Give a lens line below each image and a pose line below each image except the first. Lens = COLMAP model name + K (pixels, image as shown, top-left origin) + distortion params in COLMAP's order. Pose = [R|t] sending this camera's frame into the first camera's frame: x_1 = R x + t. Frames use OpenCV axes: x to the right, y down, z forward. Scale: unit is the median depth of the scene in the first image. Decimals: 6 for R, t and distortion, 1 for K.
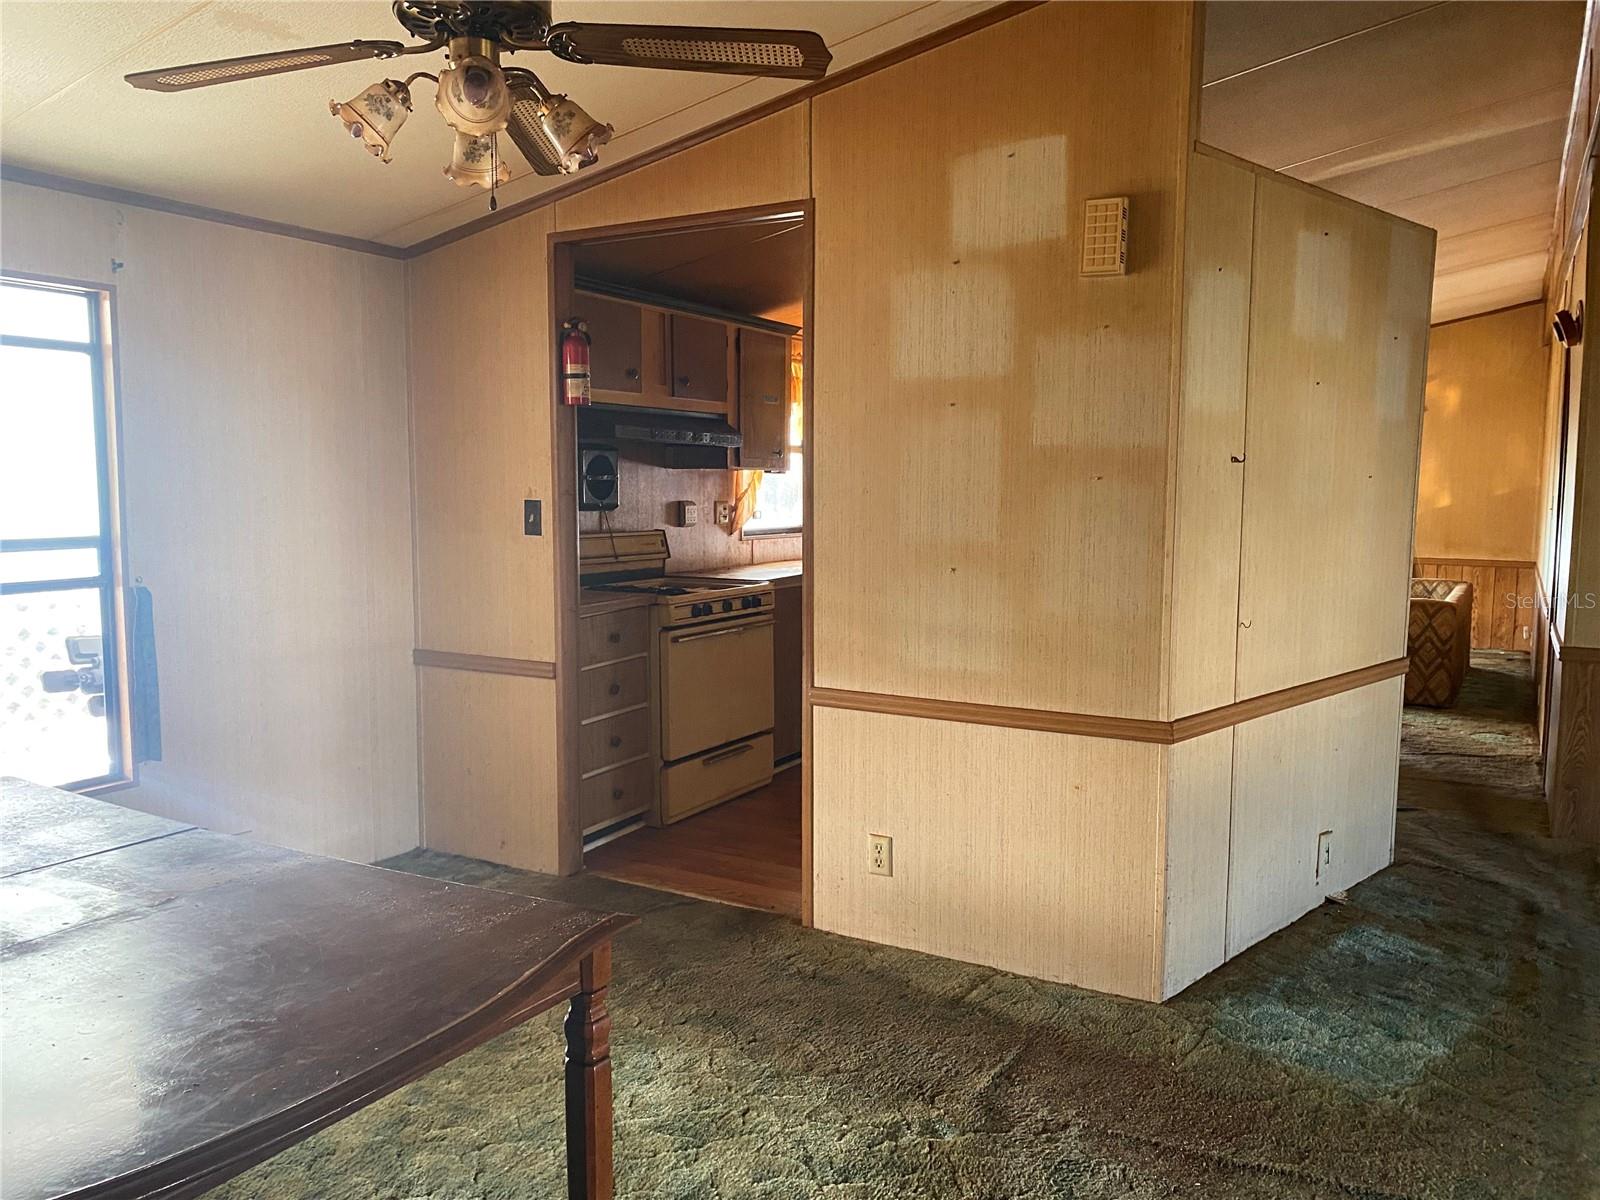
lens RADIAL K [[1224.7, 0, 801.4], [0, 1224.7, 594.0], [0, 0, 1]] dist [0.059610, -0.118898]
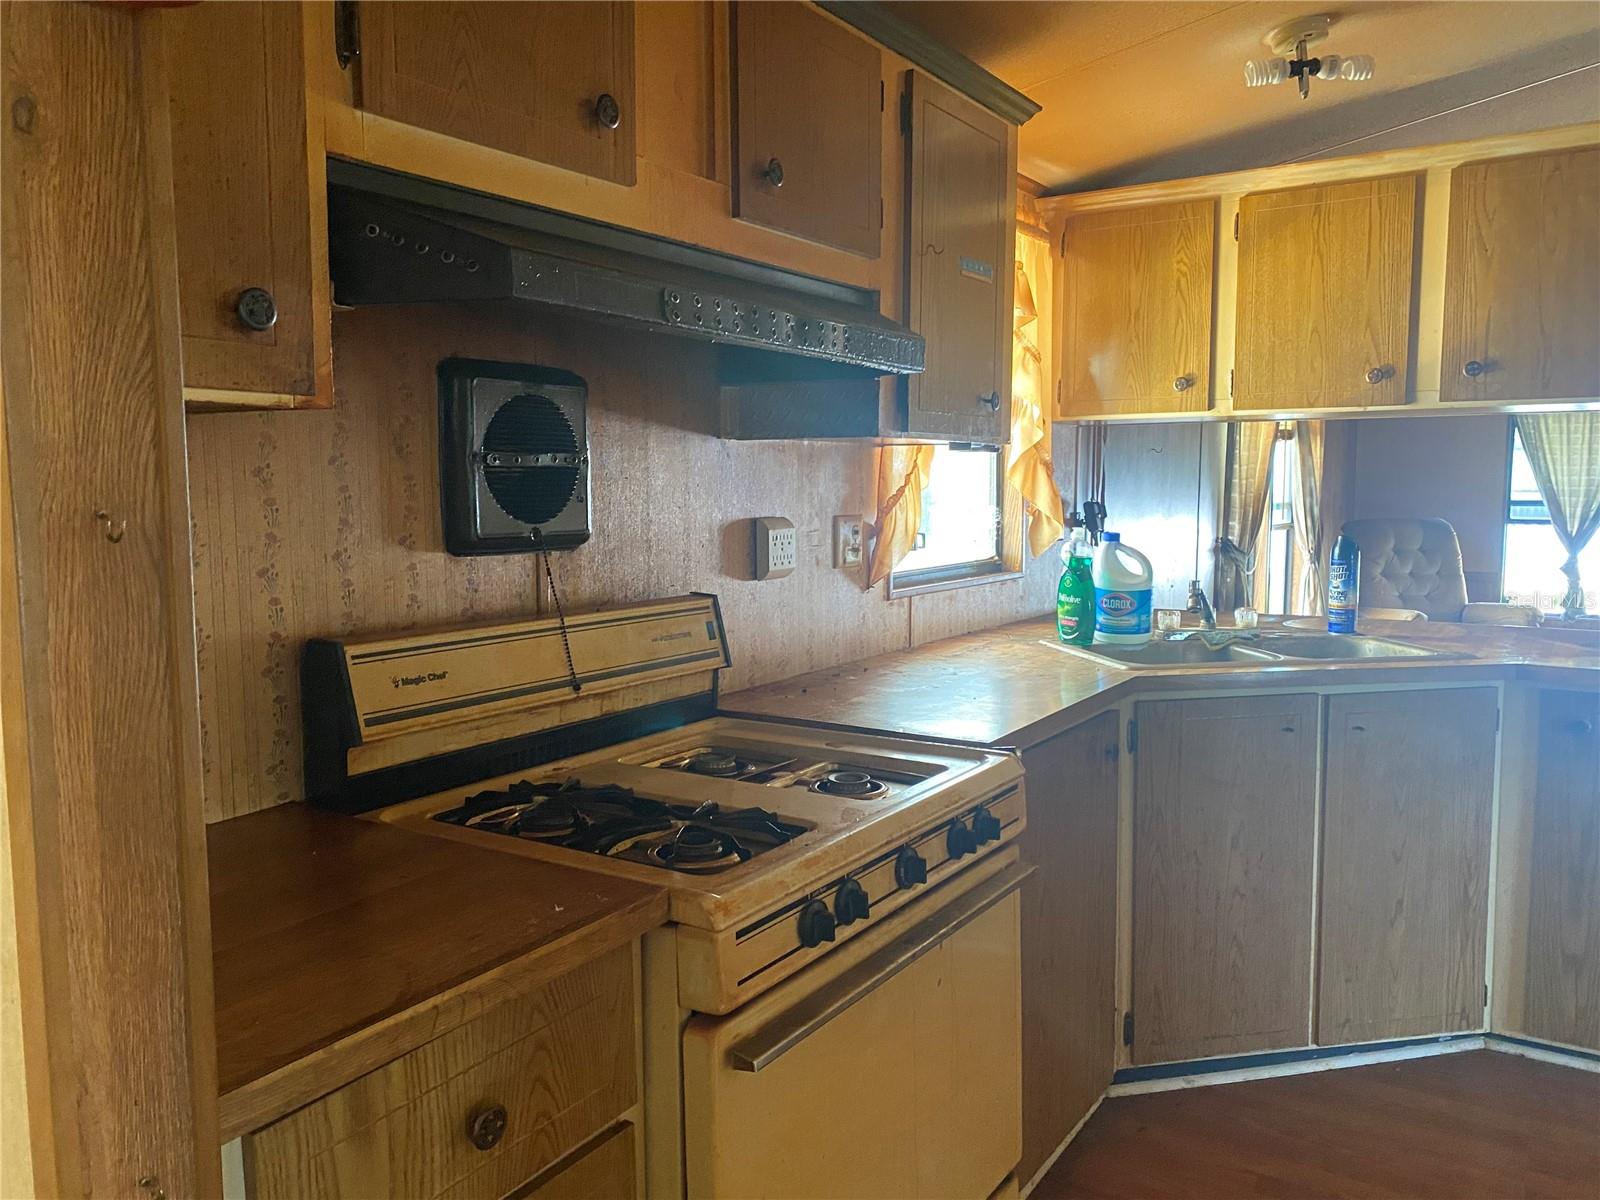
lens RADIAL K [[1224.7, 0, 801.4], [0, 1224.7, 594.0], [0, 0, 1]] dist [0.059610, -0.118898]
pose [[0.998207, -0.000923, -0.059842, -0.065113], [0.001230, 0.999986, 0.005089, -0.057842], [0.059836, -0.005154, 0.998195, 0.650935]]
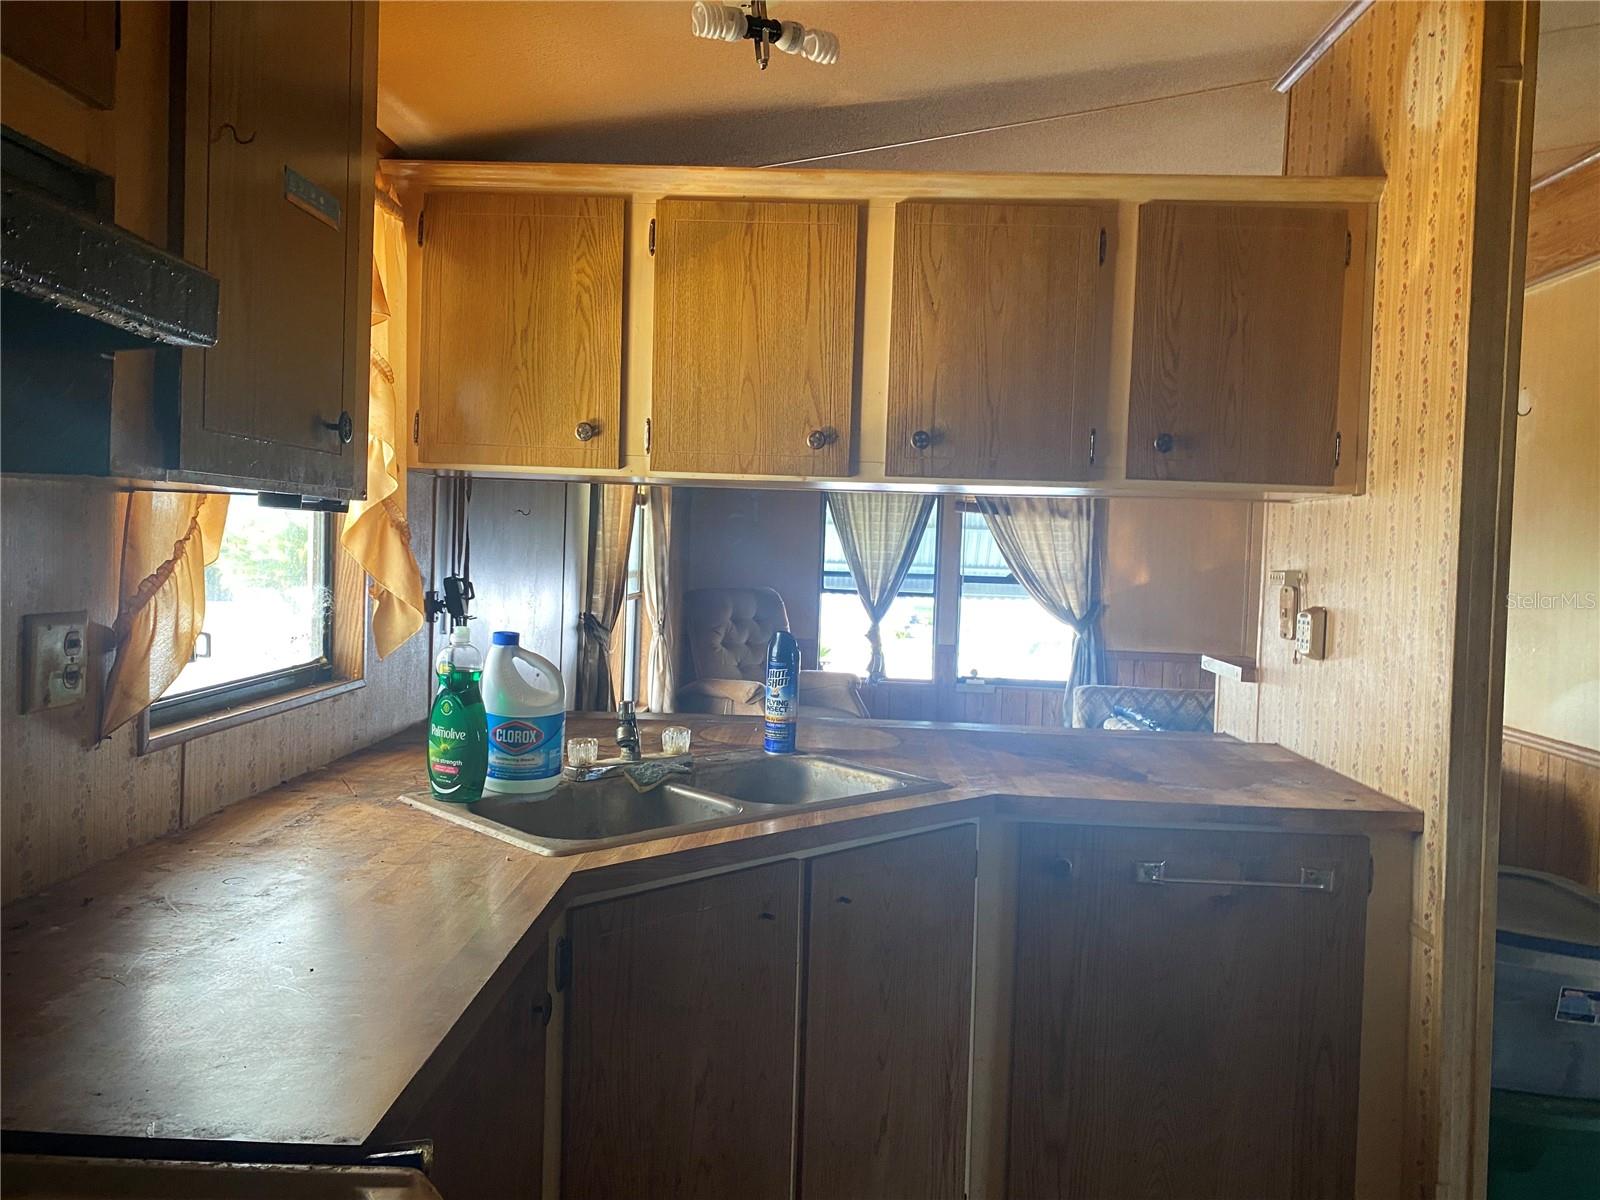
lens RADIAL K [[1224.7, 0, 801.4], [0, 1224.7, 594.0], [0, 0, 1]] dist [0.059610, -0.118898]
pose [[0.882625, 0.007874, 0.470012, -0.058420], [0.009210, 0.999378, -0.034036, -0.081643], [-0.469988, 0.034370, 0.882003, 0.834781]]
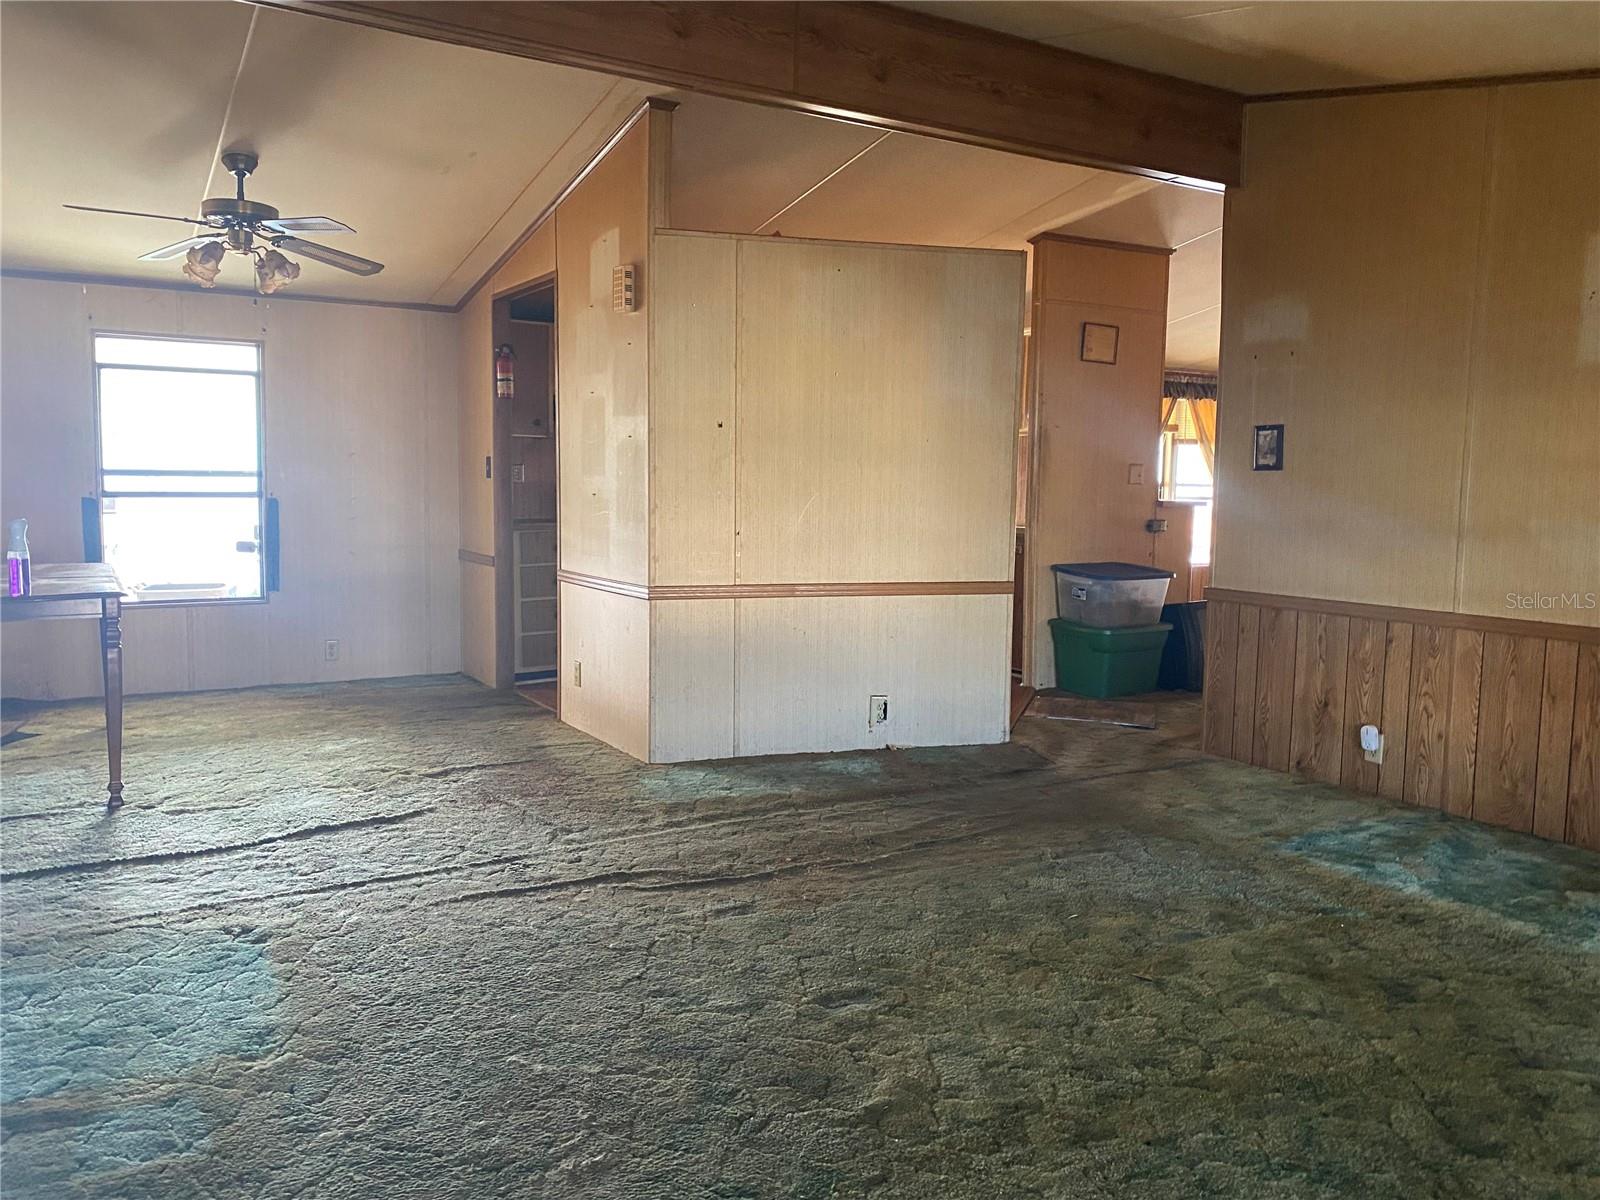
lens RADIAL K [[1224.7, 0, 801.4], [0, 1224.7, 594.0], [0, 0, 1]] dist [0.059610, -0.118898]
pose [[0.875464, 0.055323, -0.480106, 0.732523], [-0.052792, 0.998429, 0.018784, 0.042464], [0.480390, 0.008901, 0.877010, -0.187073]]
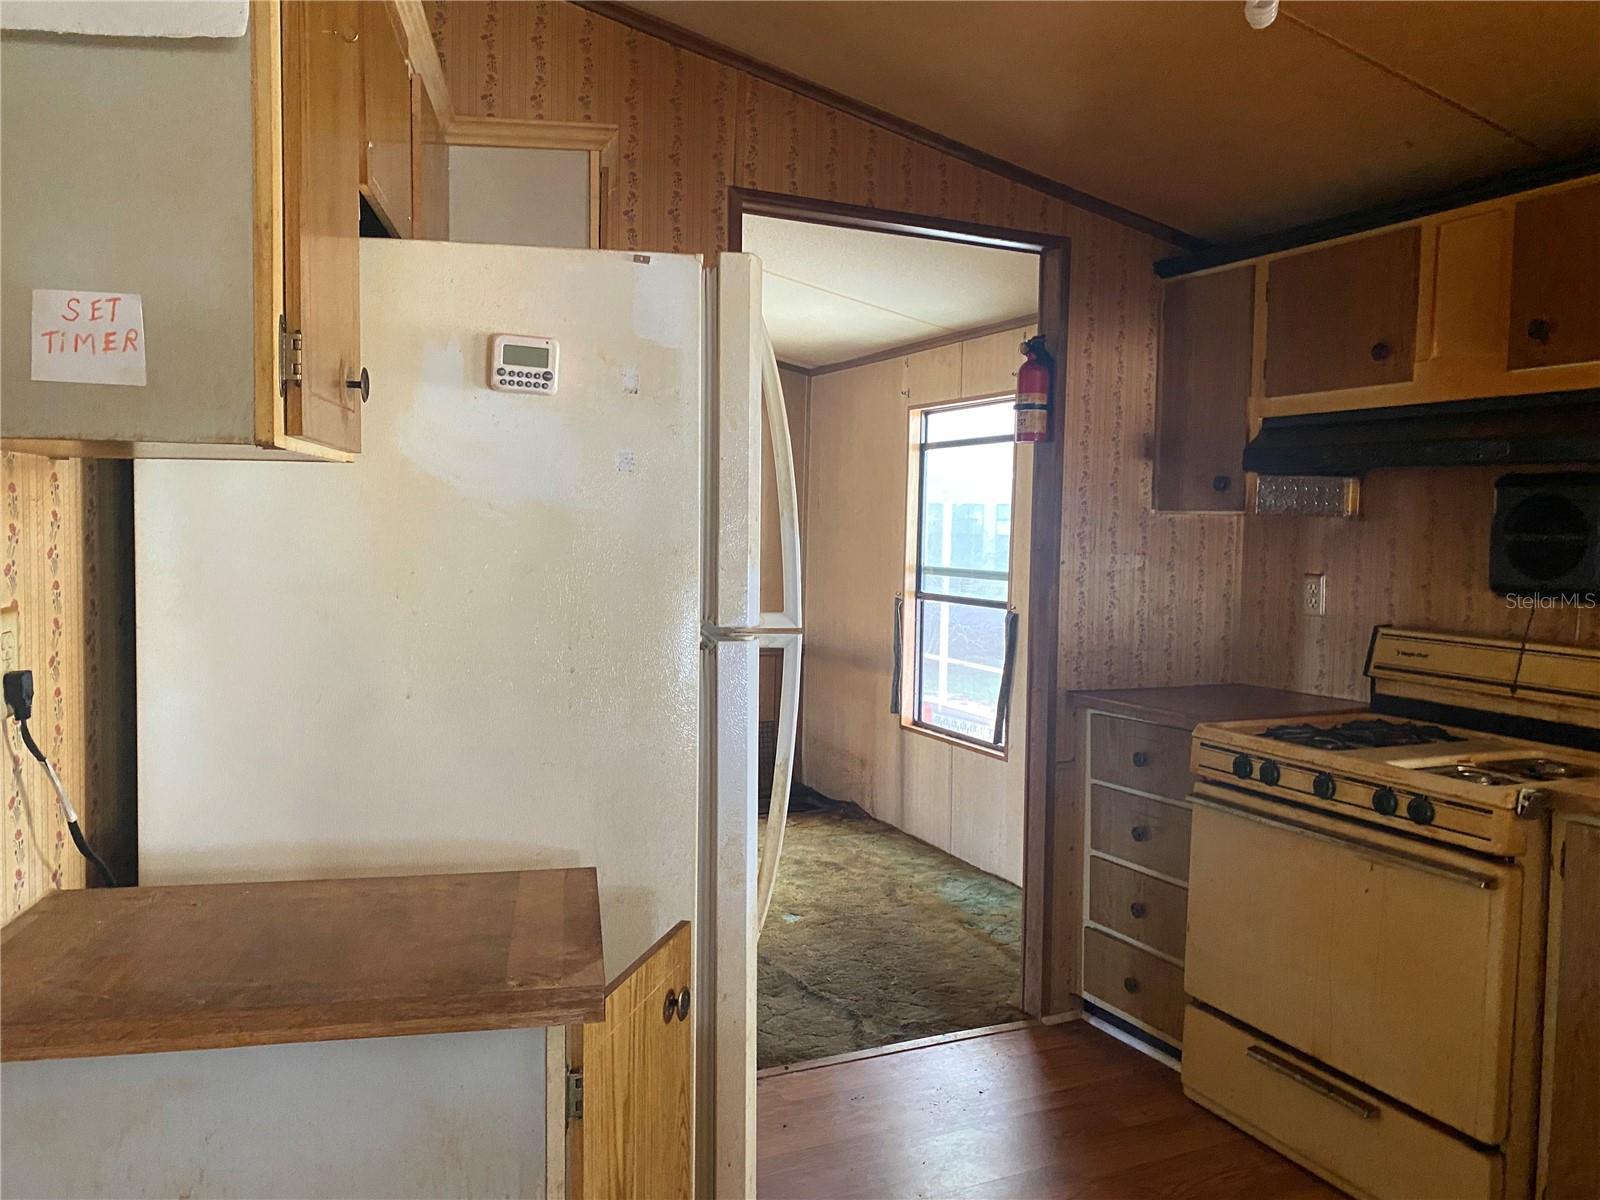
lens RADIAL K [[1201.8, 0, 800.1], [0, 1201.8, 568.6], [0, 0, 1]] dist [0.058872, -0.103872]
pose [[-0.566375, 0.018621, -0.823937, 0.443890], [-0.095385, 0.991545, 0.087977, -0.096784], [0.818609, 0.128419, -0.559811, 1.030876]]
